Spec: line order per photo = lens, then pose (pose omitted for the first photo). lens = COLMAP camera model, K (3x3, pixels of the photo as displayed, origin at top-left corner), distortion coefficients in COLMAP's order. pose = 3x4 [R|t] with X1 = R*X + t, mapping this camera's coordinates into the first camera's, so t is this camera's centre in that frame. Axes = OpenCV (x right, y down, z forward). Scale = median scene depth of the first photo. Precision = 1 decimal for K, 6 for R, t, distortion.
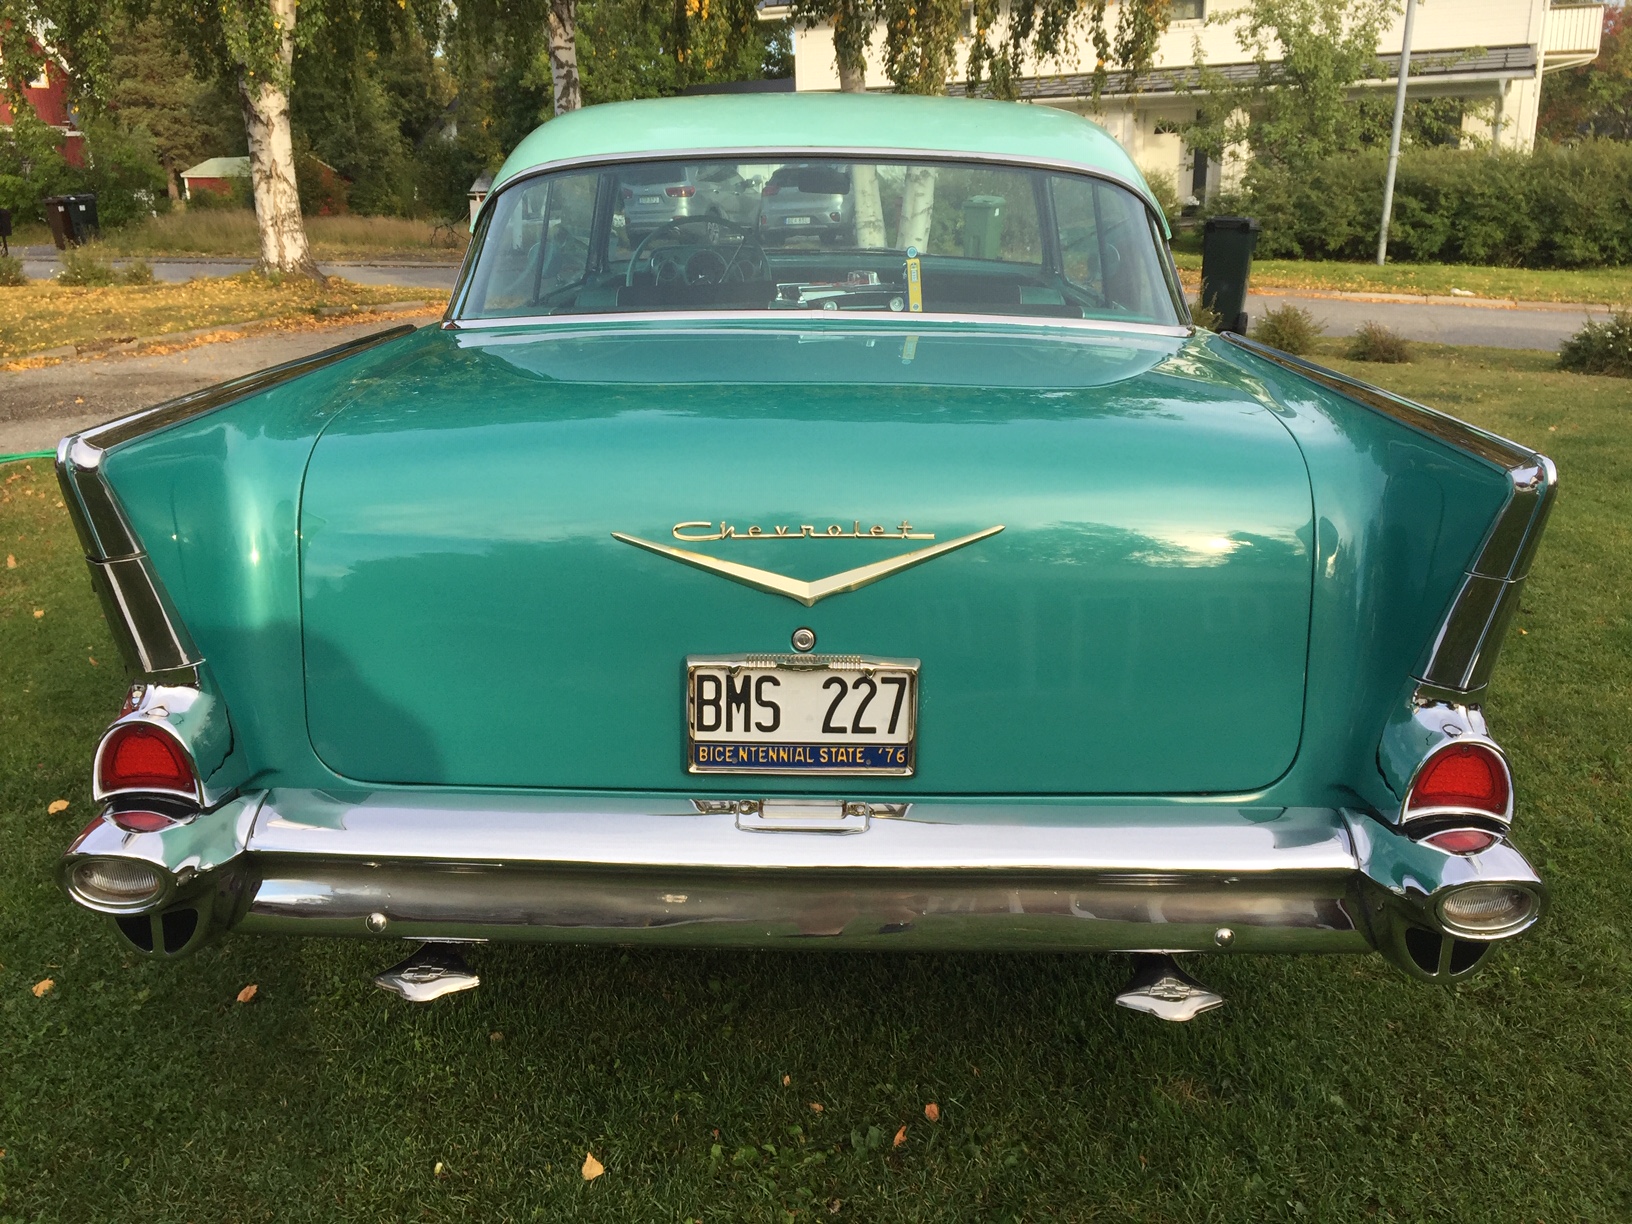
lens RADIAL K [[1387.4, 0, 816.0], [0, 1387.4, 612.0], [0, 0, 1]] dist [0.094243, -0.127538]
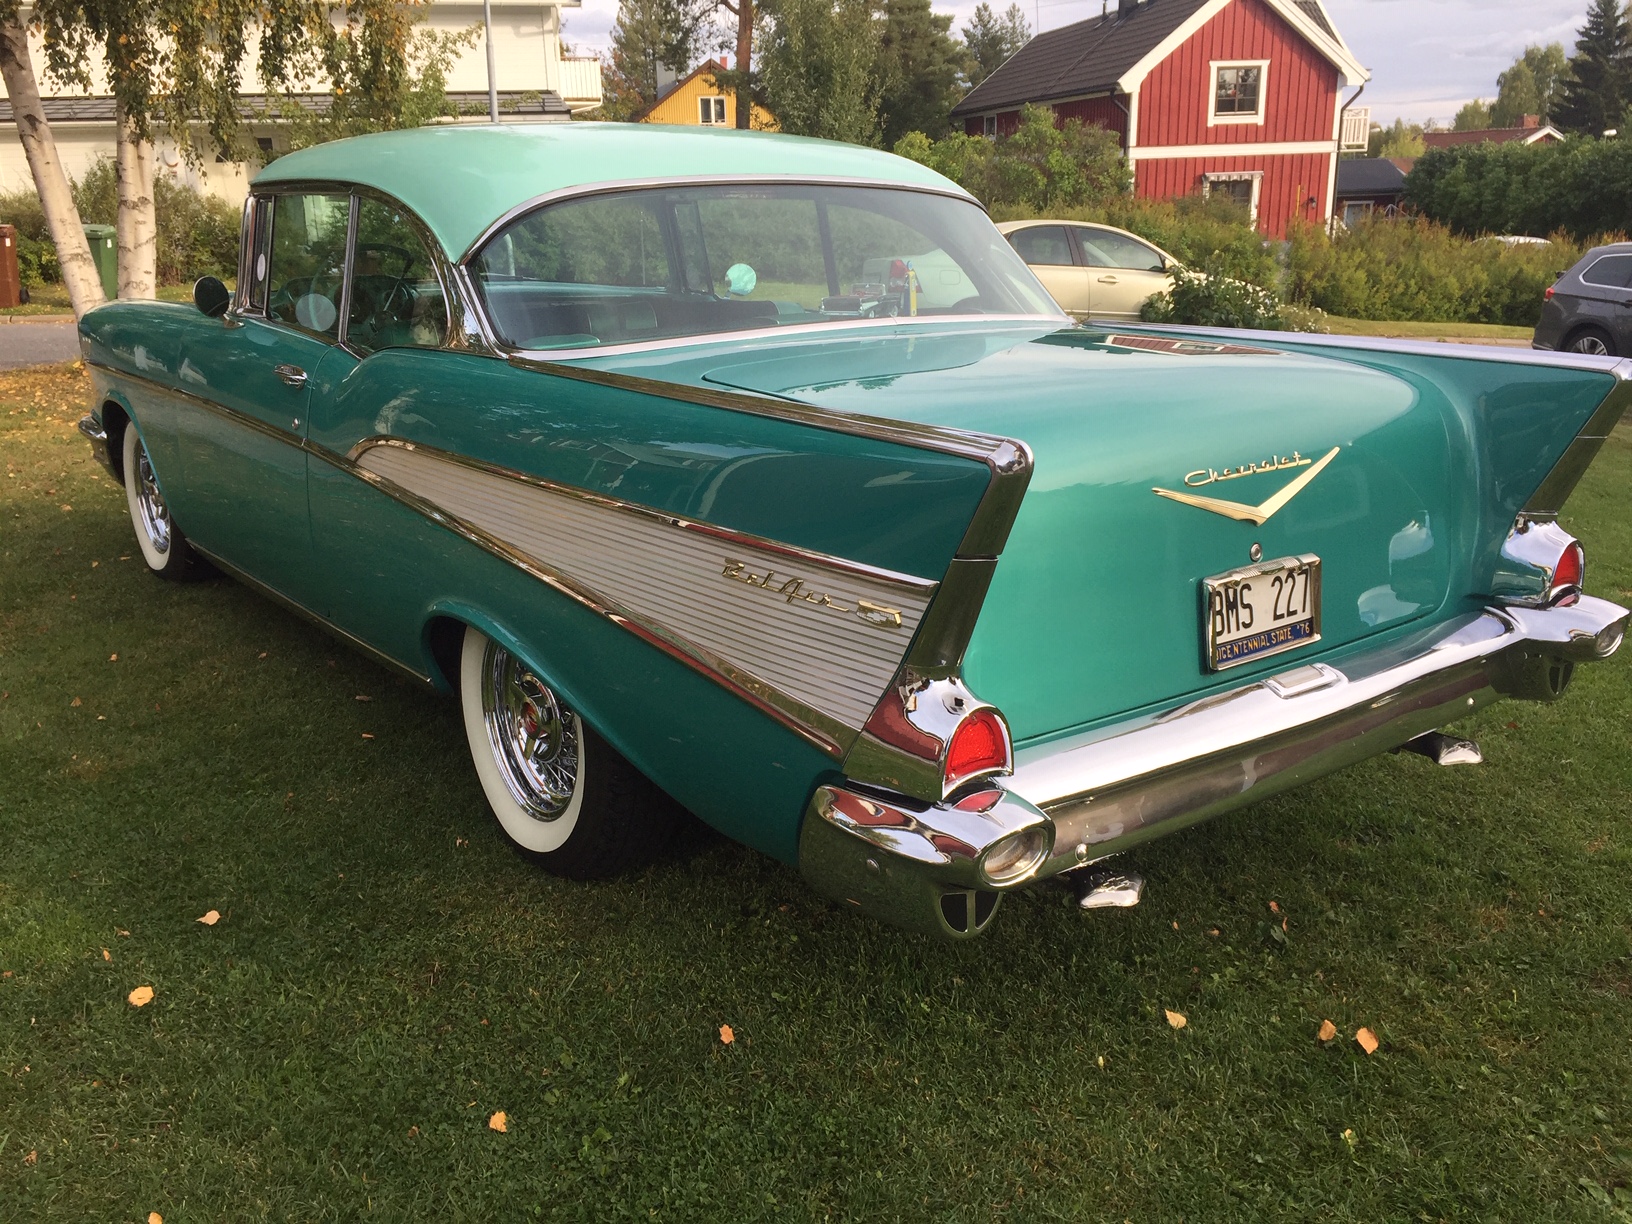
lens RADIAL K [[1387.4, 0, 816.0], [0, 1387.4, 612.0], [0, 0, 1]] dist [0.094243, -0.127538]
pose [[0.781782, -0.176931, 0.597924, -0.745947], [0.188983, 0.981030, 0.043202, -0.039529], [-0.594225, 0.079223, 0.800388, 0.135970]]
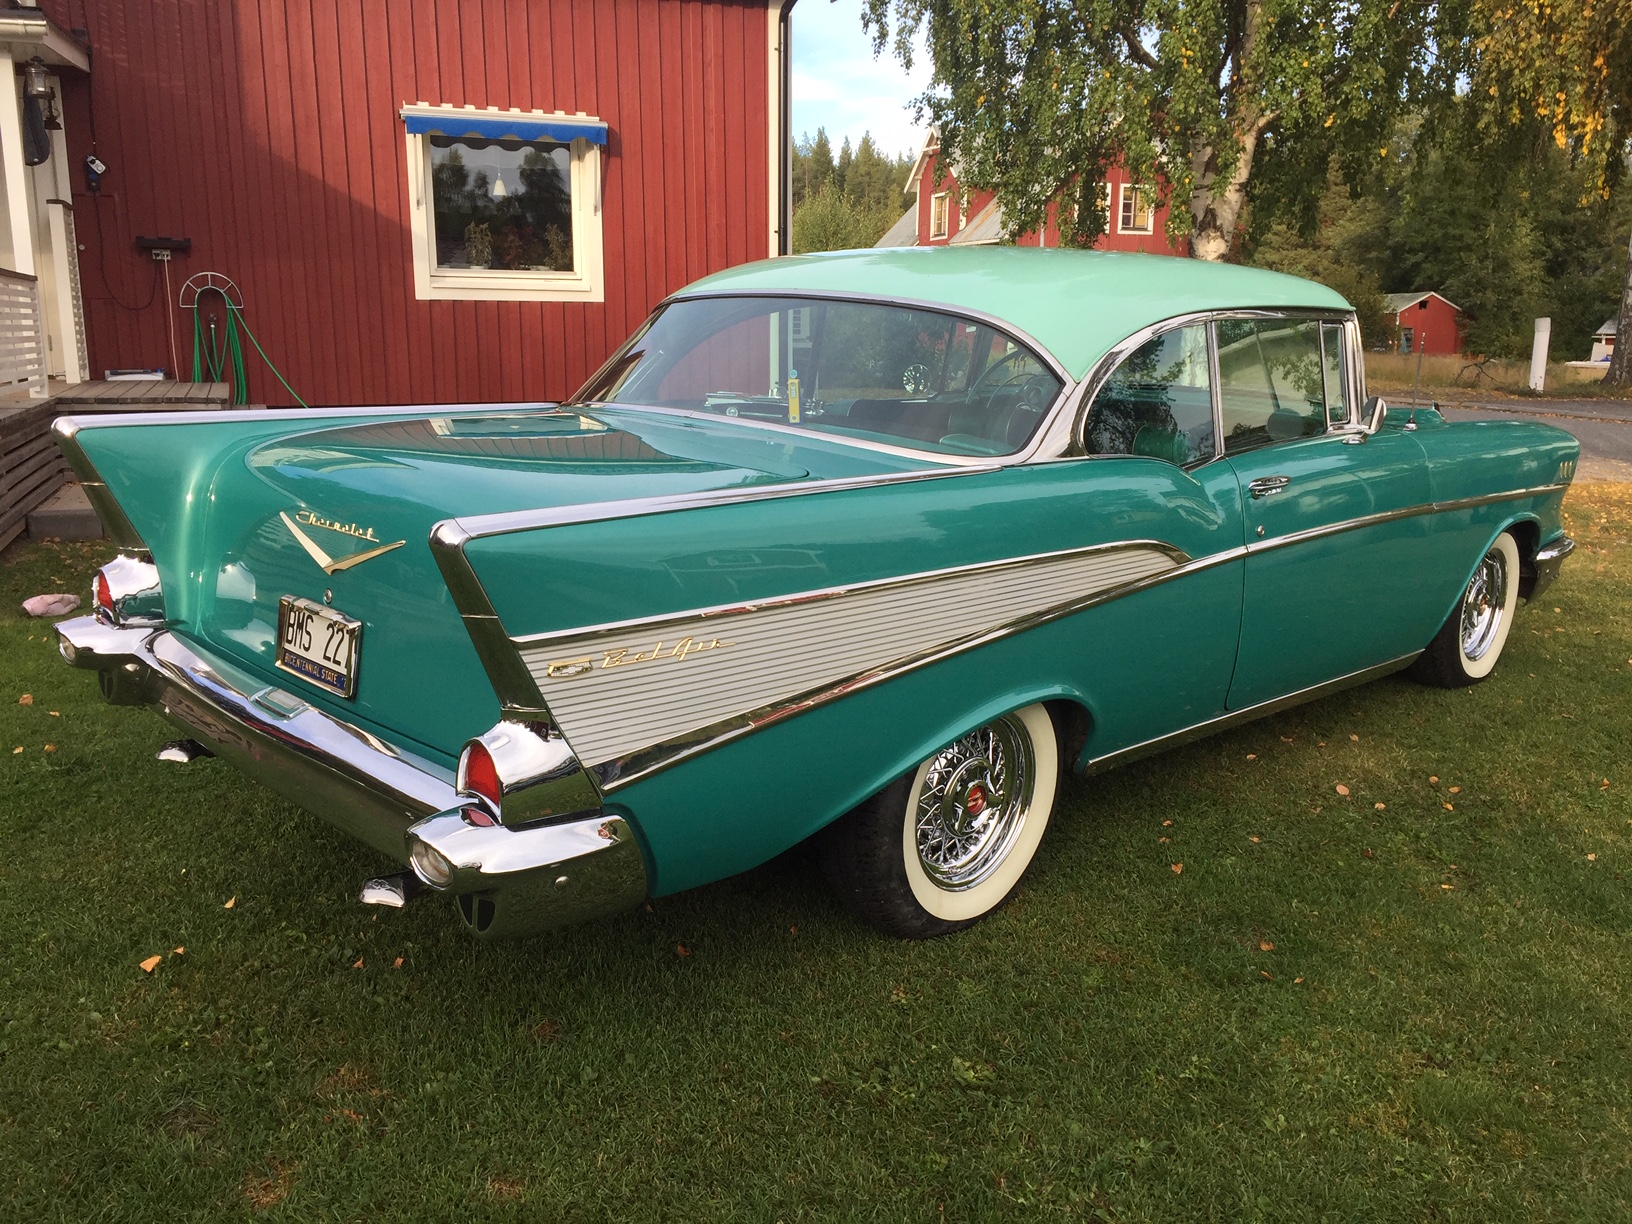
lens RADIAL K [[1387.4, 0, 816.0], [0, 1387.4, 612.0], [0, 0, 1]] dist [0.094243, -0.127538]
pose [[0.717355, 0.174531, -0.674493, 0.946063], [-0.234969, 0.972001, 0.001613, -0.061156], [0.655890, 0.157328, 0.738279, 0.144129]]
